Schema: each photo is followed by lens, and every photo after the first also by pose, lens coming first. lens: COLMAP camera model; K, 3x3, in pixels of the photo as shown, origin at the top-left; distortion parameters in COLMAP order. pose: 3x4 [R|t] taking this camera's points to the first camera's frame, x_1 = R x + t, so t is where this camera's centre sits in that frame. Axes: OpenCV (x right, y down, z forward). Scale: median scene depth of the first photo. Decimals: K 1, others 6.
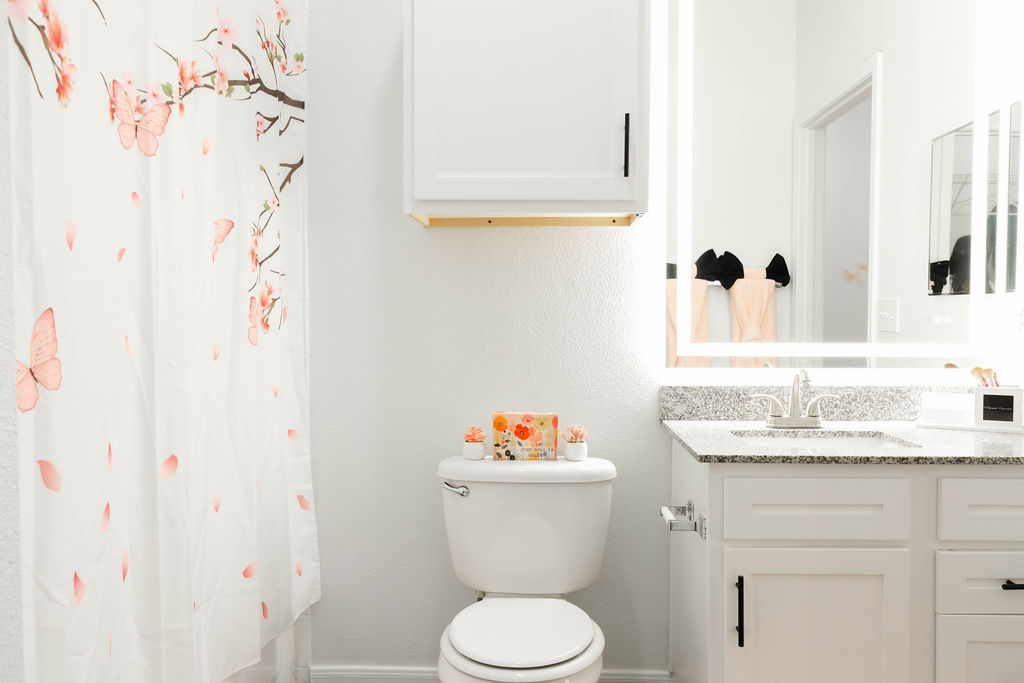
lens RADIAL K [[800.5, 0, 513.0], [0, 800.5, 340.5], [0, 0, 1]] dist [0.007776, -0.010366]
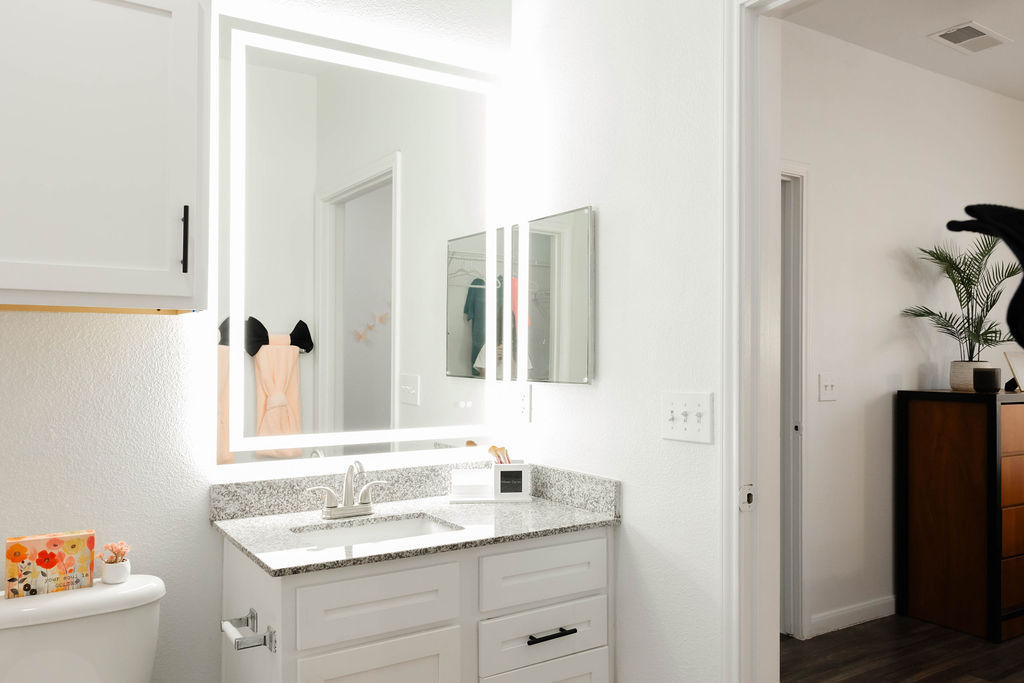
lens RADIAL K [[800.5, 0, 508.0], [0, 800.5, 345.1], [0, 0, 1]] dist [0.007776, -0.010366]
pose [[0.821777, 0.007117, 0.569764, -0.072174], [0.017171, 0.999159, -0.037247, -0.071233], [-0.569550, 0.040392, 0.820964, 0.022406]]
